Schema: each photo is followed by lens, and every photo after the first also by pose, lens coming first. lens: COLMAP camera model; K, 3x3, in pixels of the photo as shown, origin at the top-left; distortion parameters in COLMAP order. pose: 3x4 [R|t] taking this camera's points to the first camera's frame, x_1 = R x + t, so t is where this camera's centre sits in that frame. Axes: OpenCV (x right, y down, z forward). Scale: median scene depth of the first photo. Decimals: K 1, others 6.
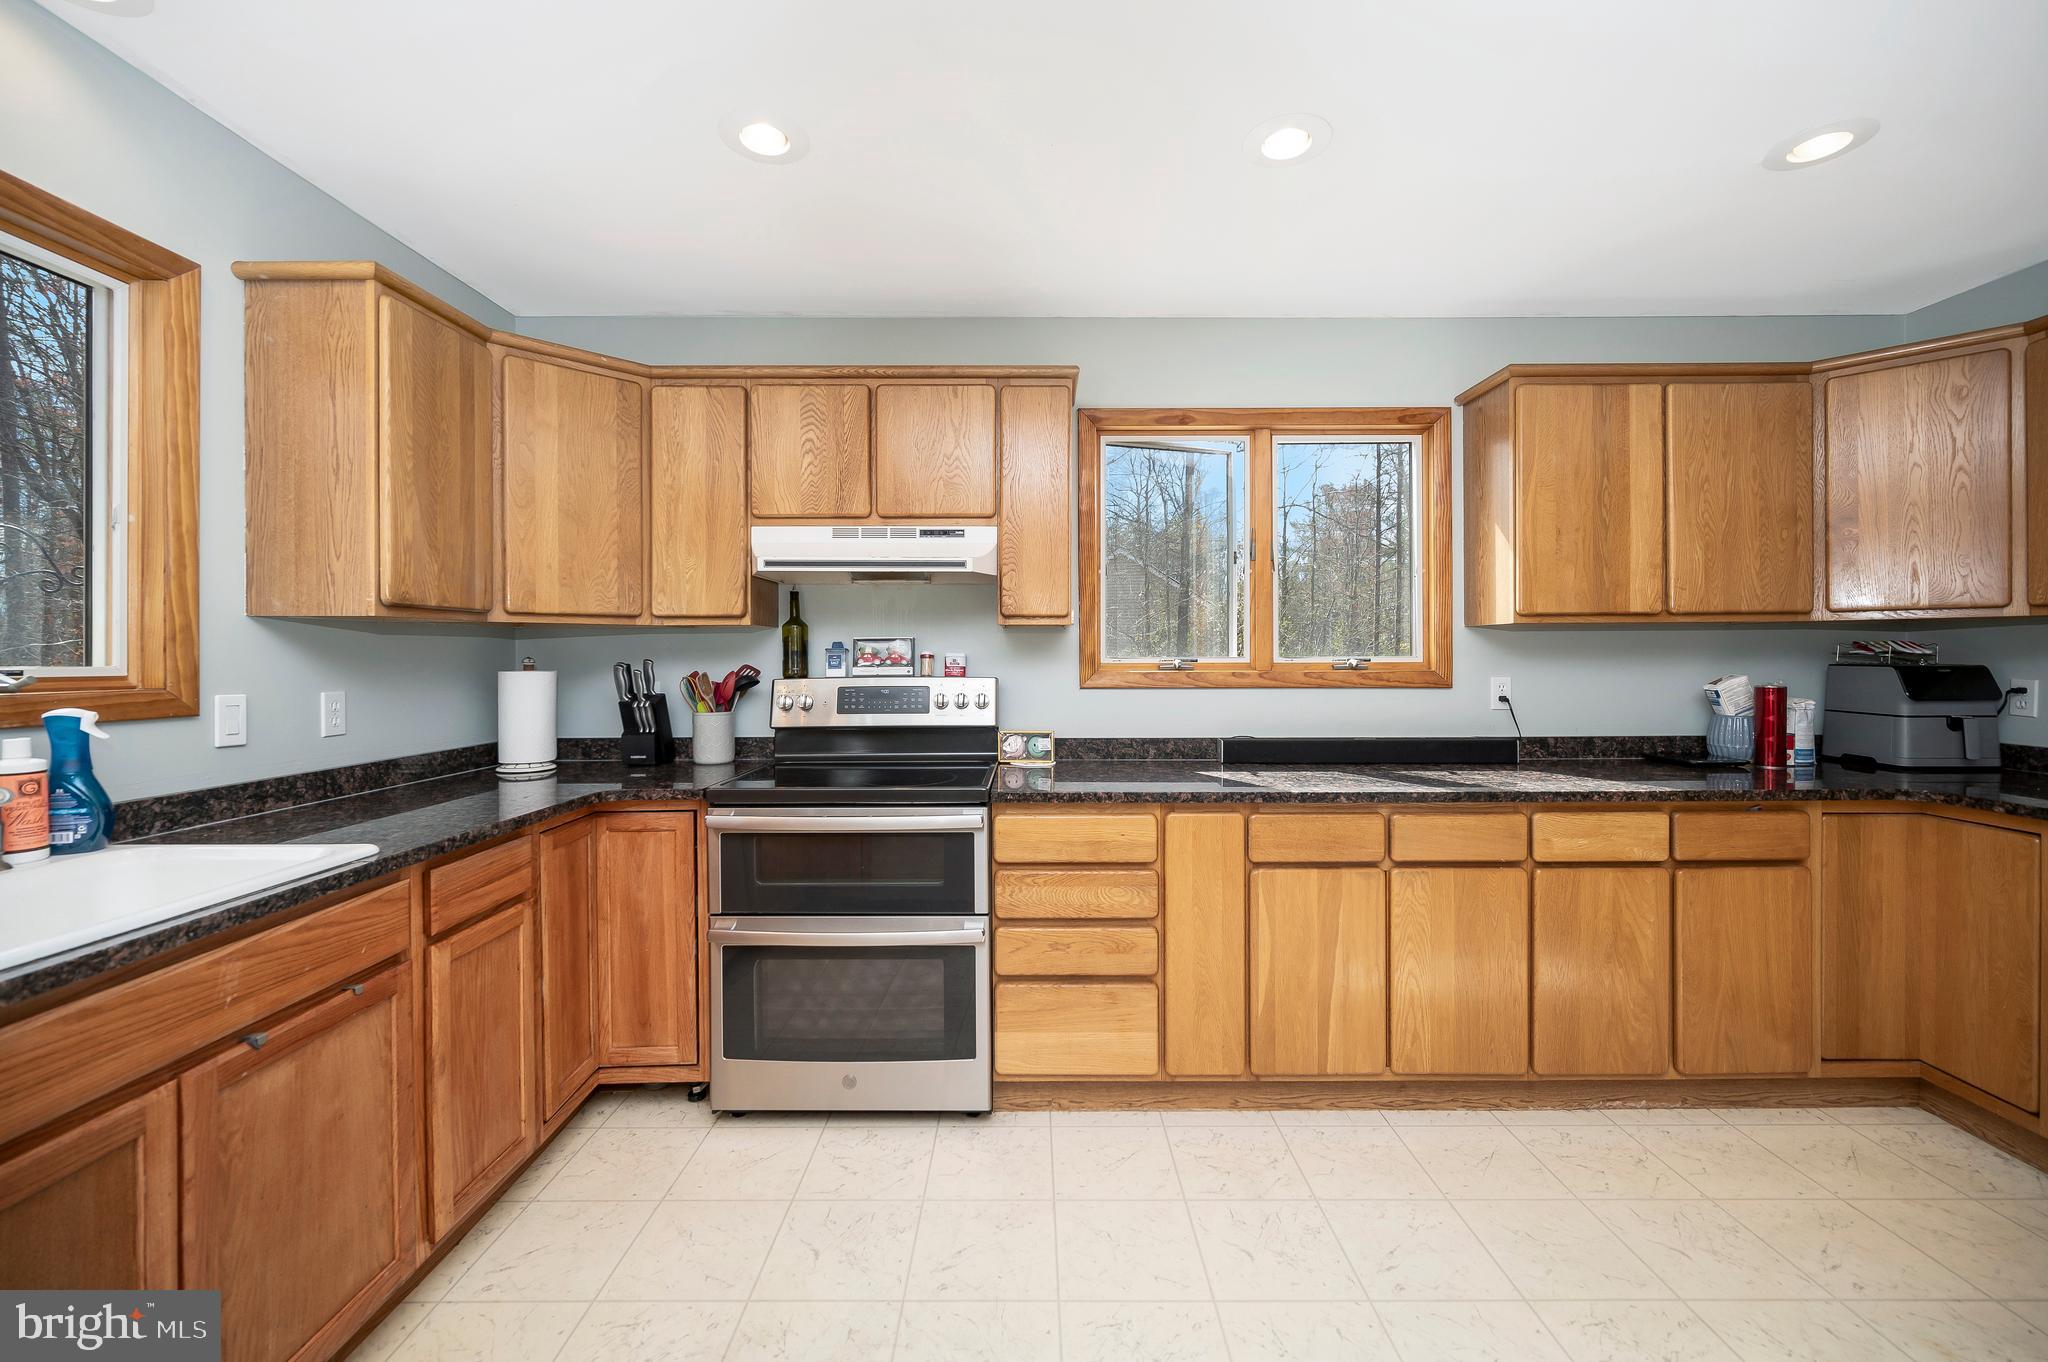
lens RADIAL K [[821.5, 0, 1024.7], [0, 821.5, 661.0], [0, 0, 1]] dist [-0.008535, -0.000405]
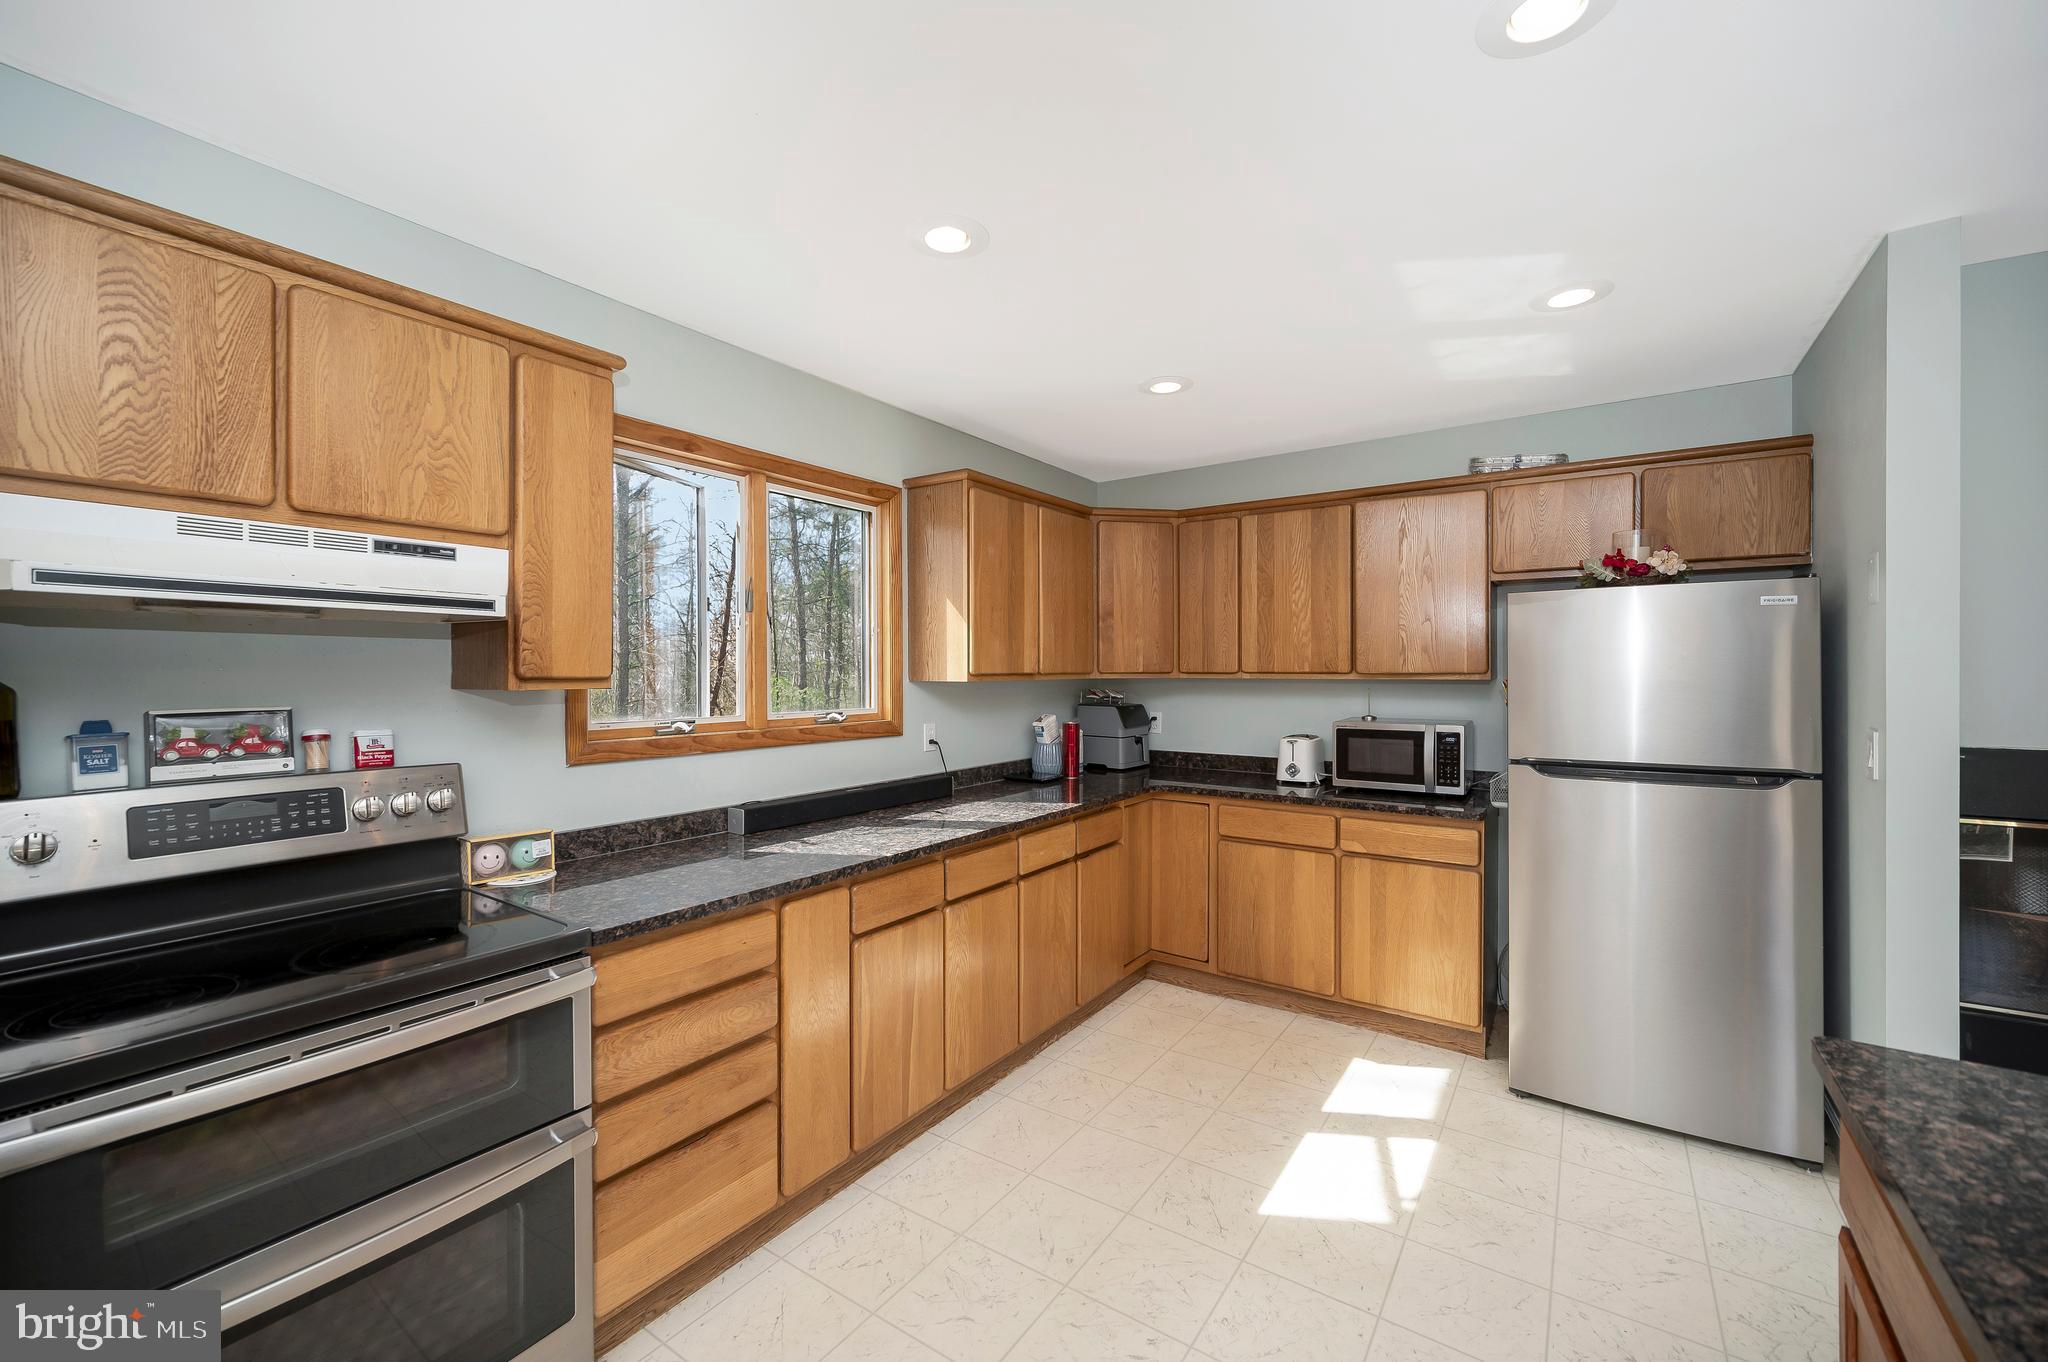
lens RADIAL K [[821.5, 0, 1030.3], [0, 821.5, 673.3], [0, 0, 1]] dist [-0.008535, -0.000405]
pose [[0.559275, -0.000265, 0.828982, -0.364658], [0.005123, 0.999982, -0.003136, -0.054968], [-0.828966, 0.006001, 0.559267, 0.244798]]
